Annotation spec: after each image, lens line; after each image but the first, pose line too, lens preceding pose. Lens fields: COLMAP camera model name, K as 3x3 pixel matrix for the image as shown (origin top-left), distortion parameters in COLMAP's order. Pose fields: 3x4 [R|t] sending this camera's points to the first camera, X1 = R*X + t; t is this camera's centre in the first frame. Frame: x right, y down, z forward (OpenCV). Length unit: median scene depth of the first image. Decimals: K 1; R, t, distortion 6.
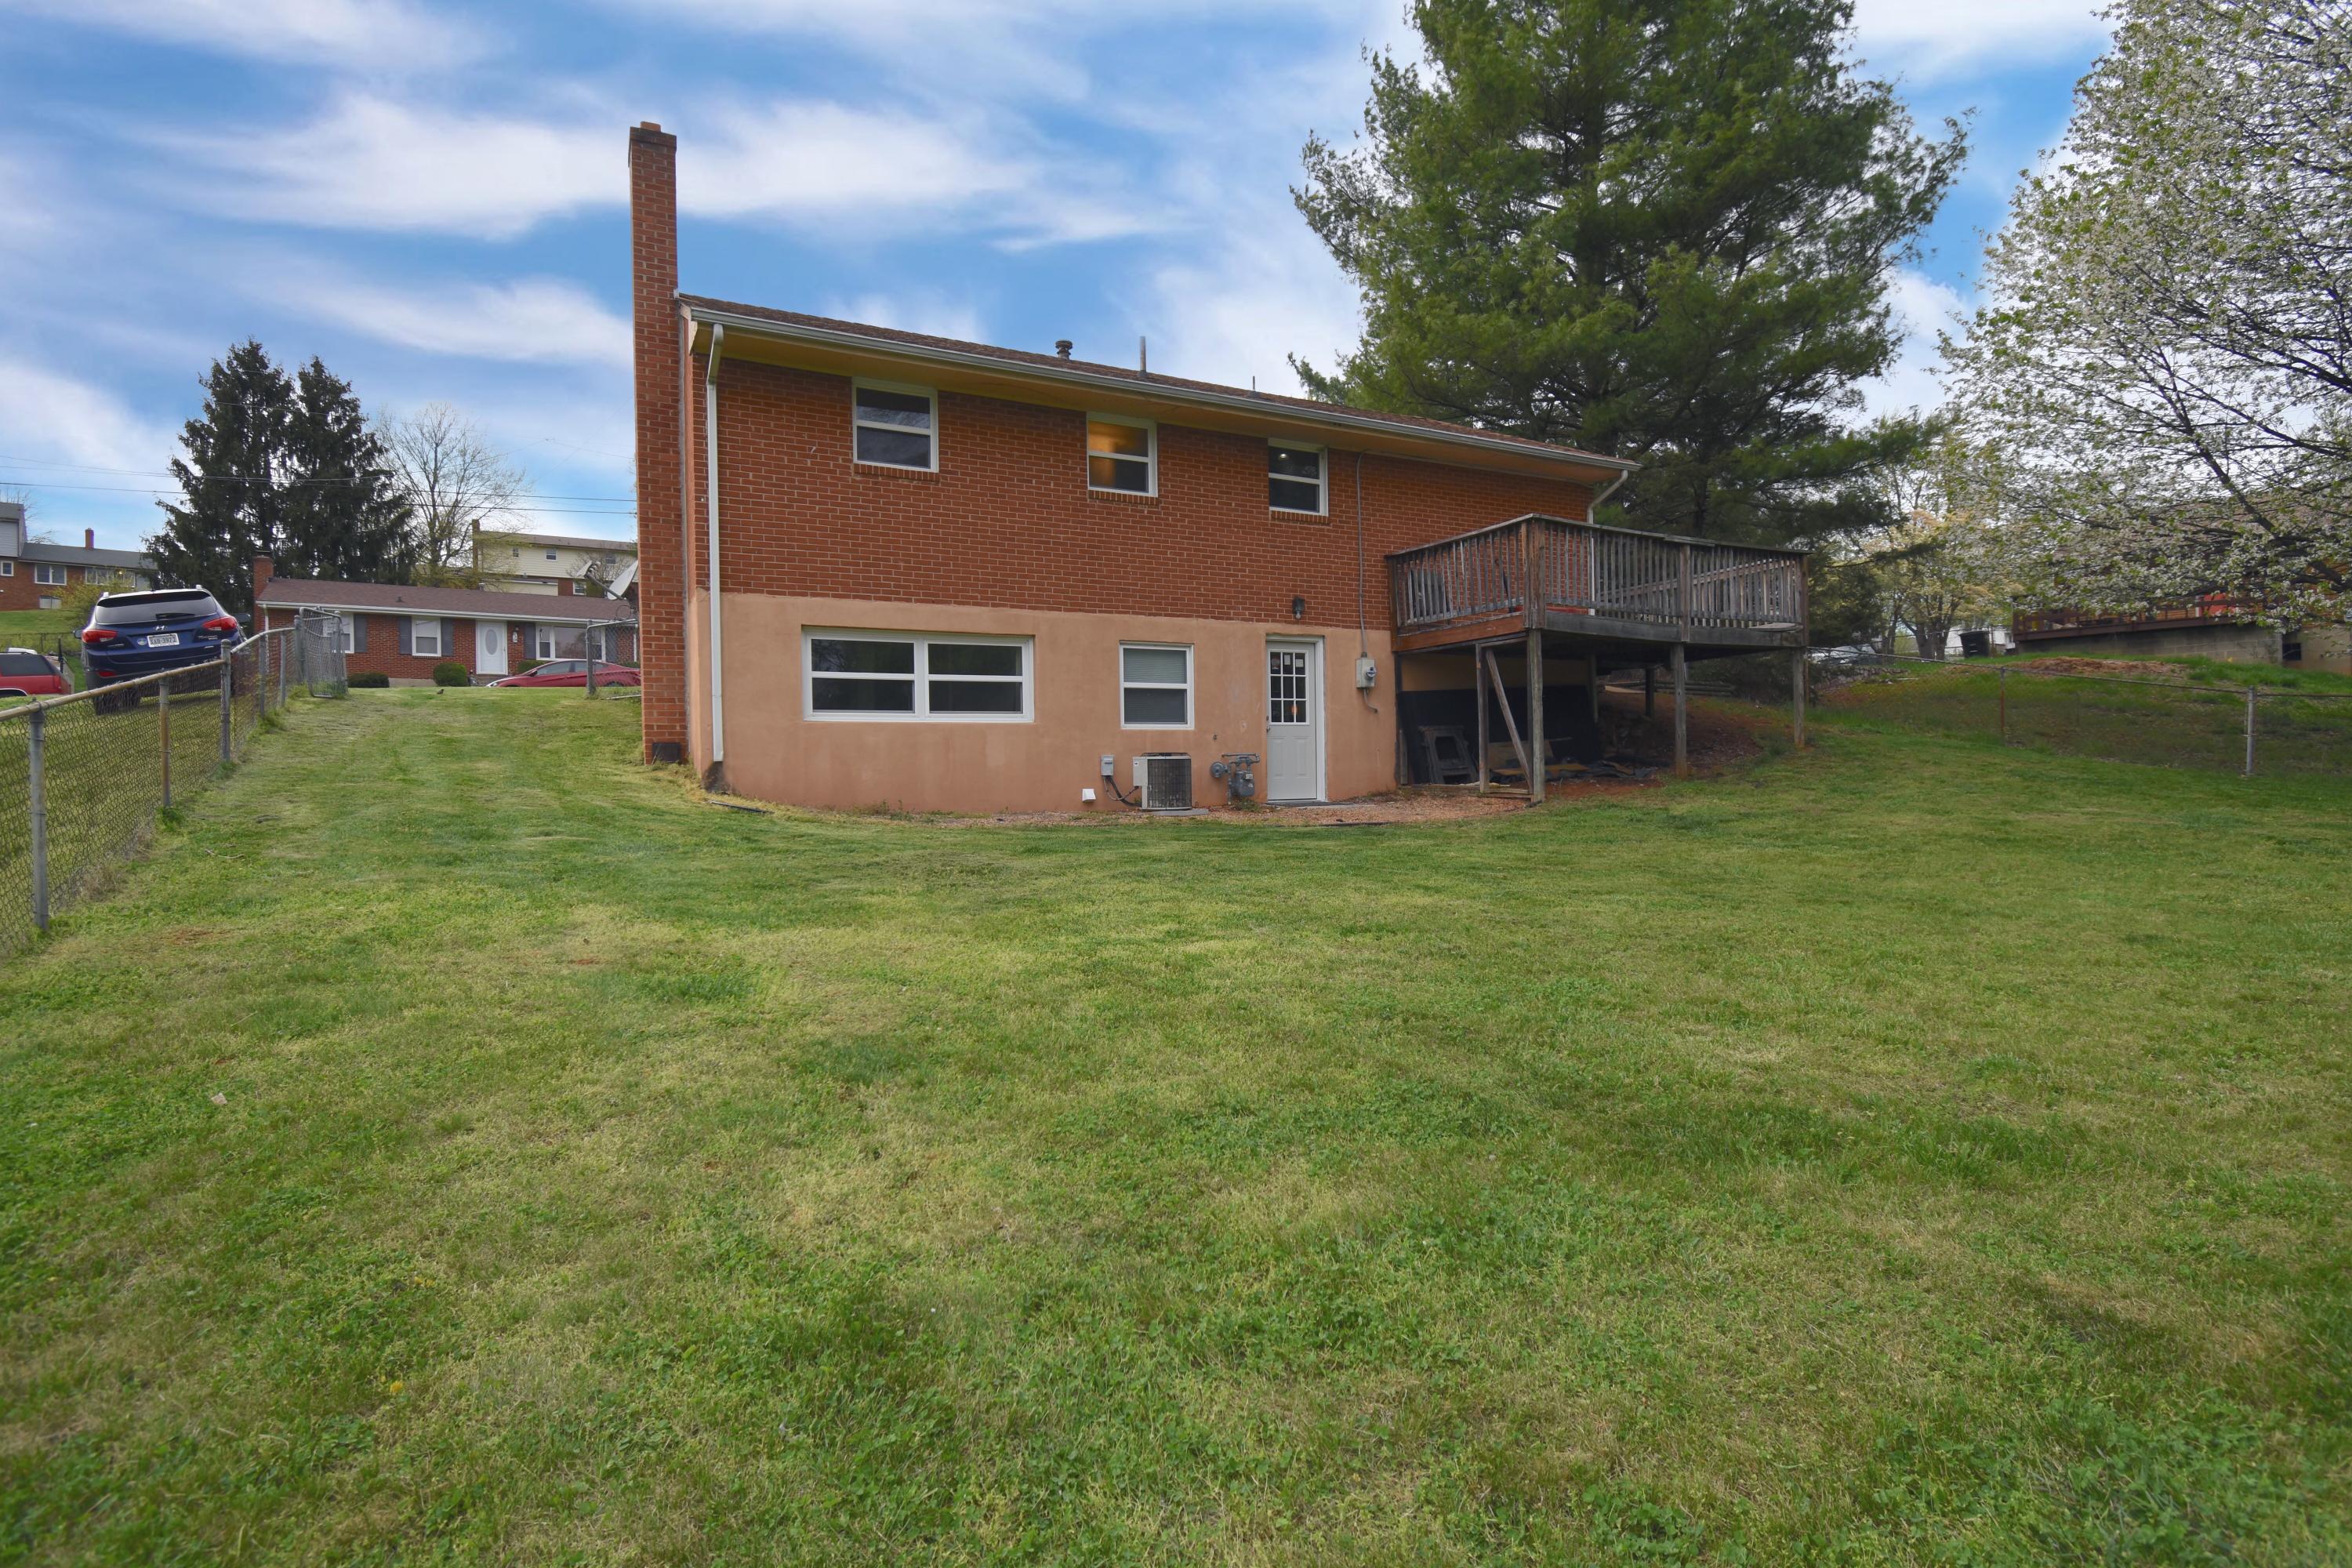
lens RADIAL K [[1106.0, 0, 1176.0], [0, 1106.0, 784.0], [0, 0, 1]] dist [0.000025, -0.000103]
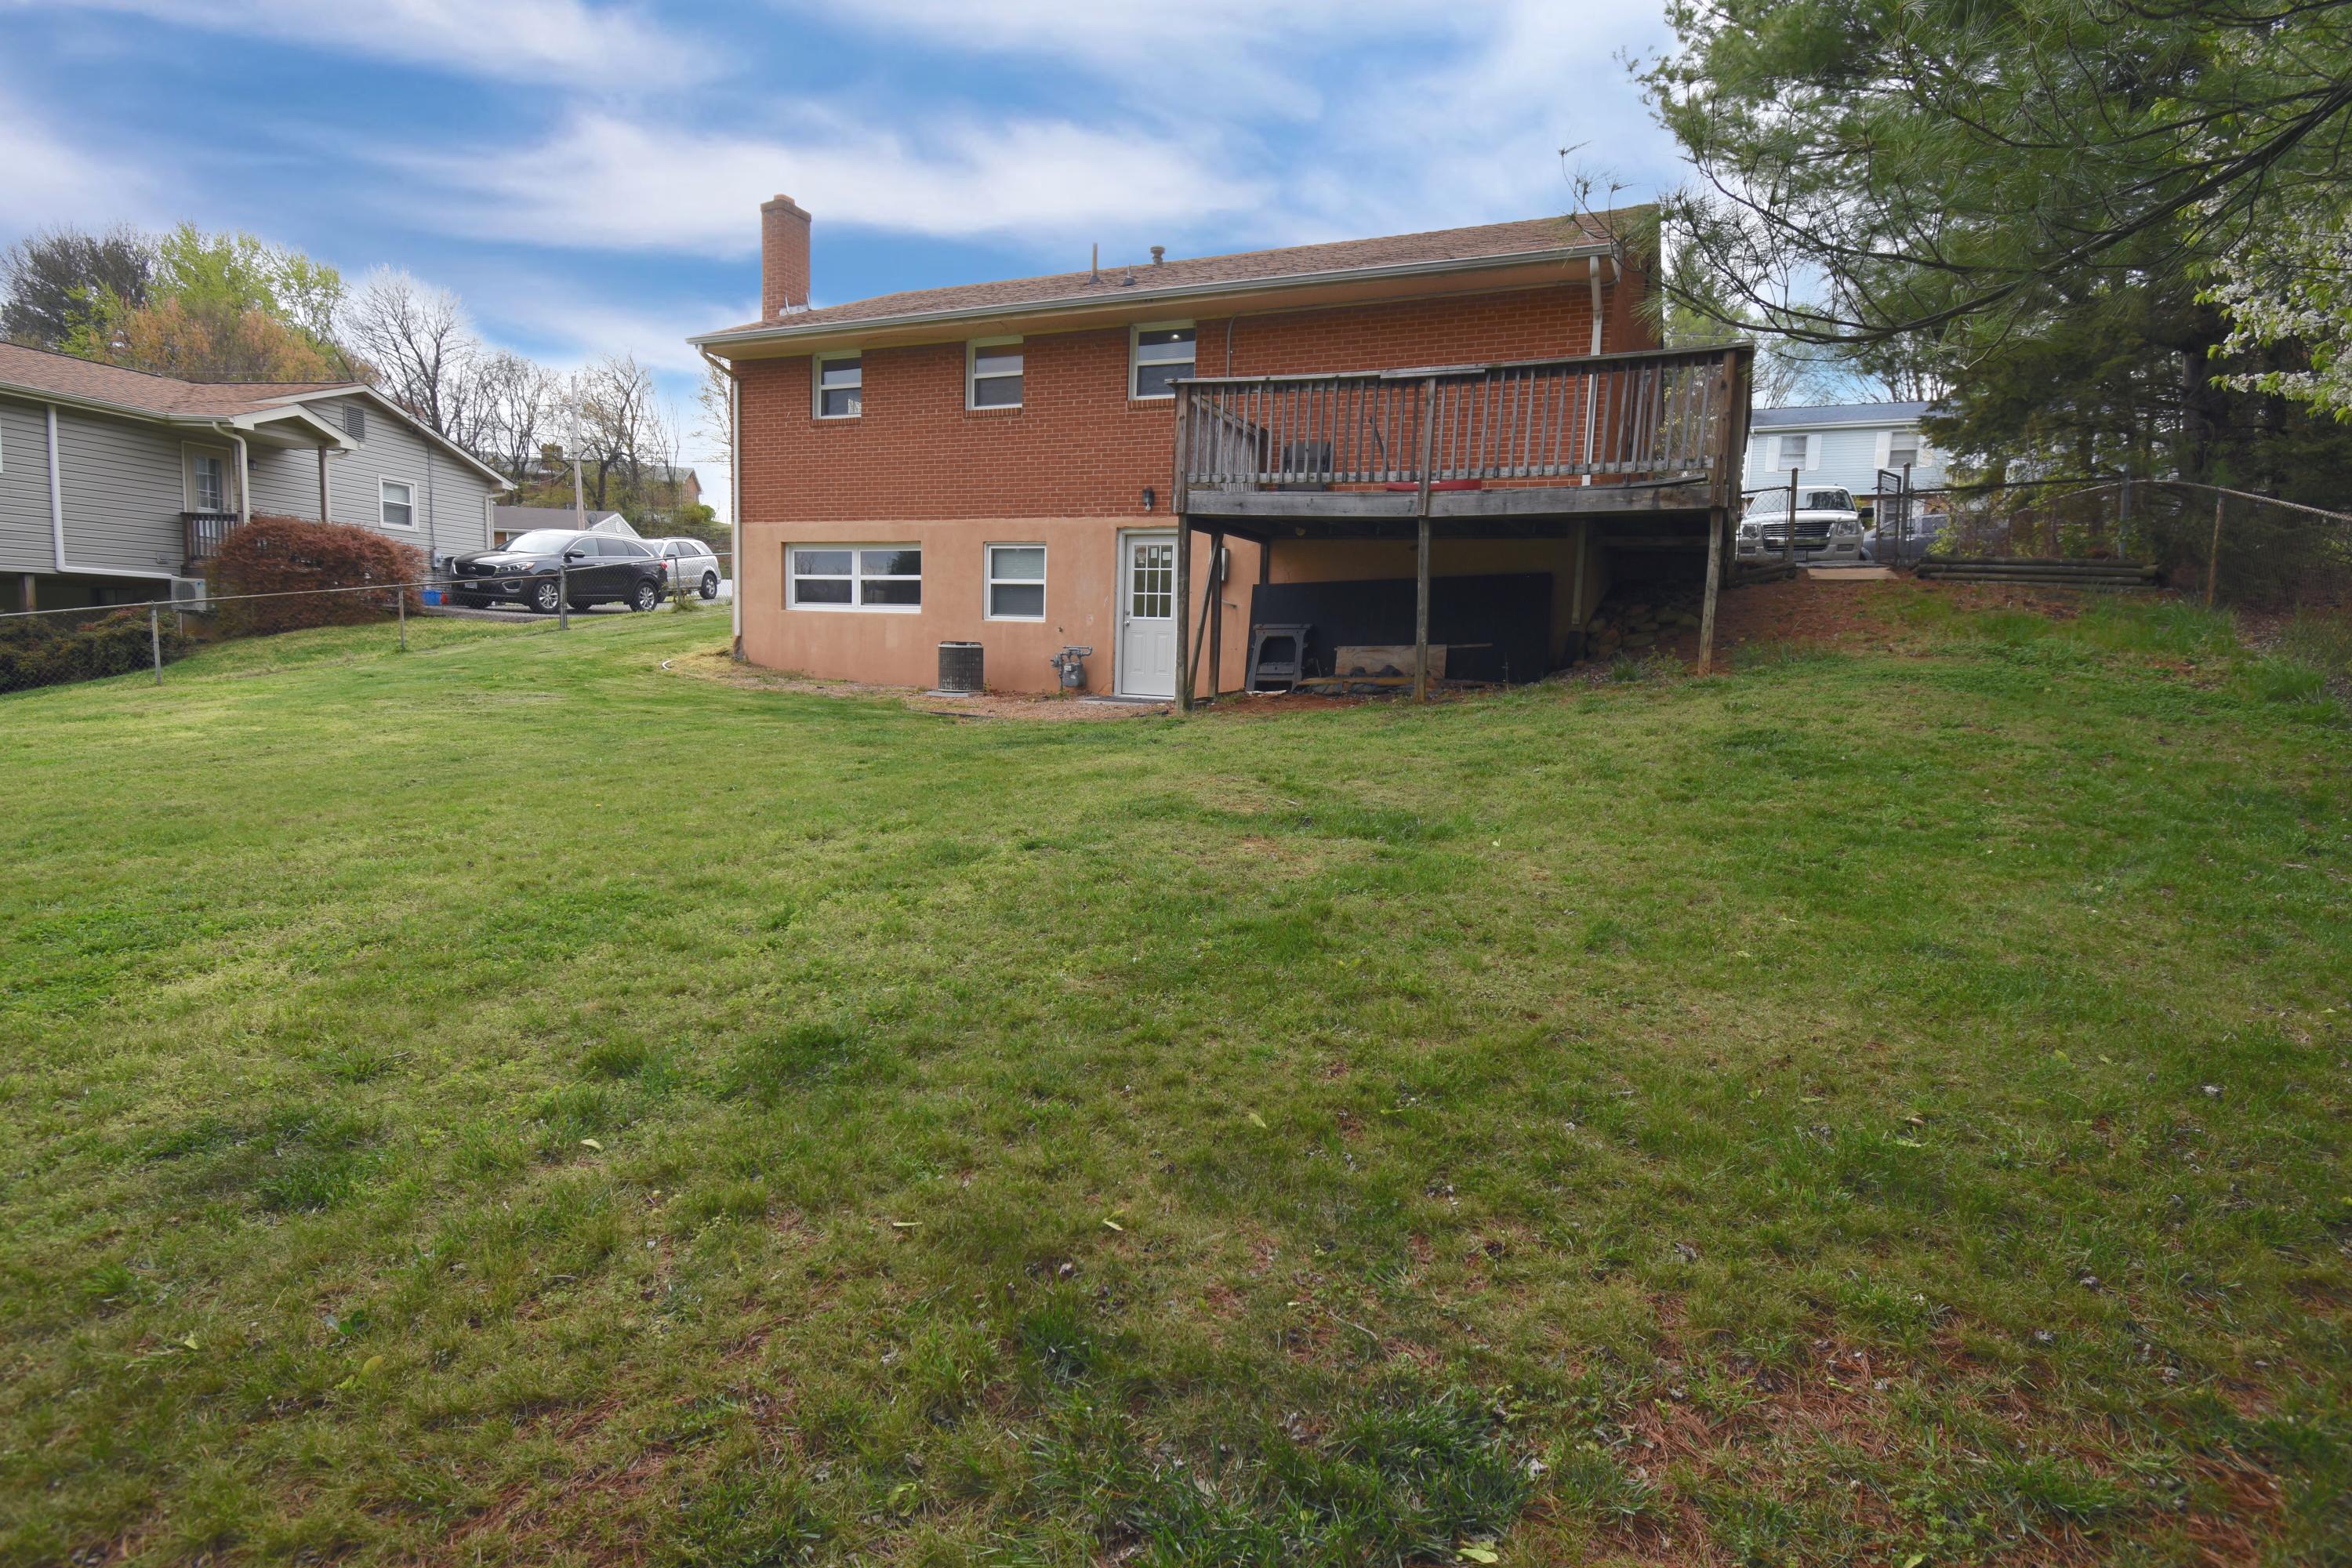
lens RADIAL K [[1106.0, 0, 1176.0], [0, 1106.0, 784.0], [0, 0, 1]] dist [0.000025, -0.000103]
pose [[0.644105, 0.115081, -0.756231, 0.938492], [-0.066308, 0.993297, 0.094680, -0.002459], [0.762058, -0.010839, 0.647418, 0.394969]]
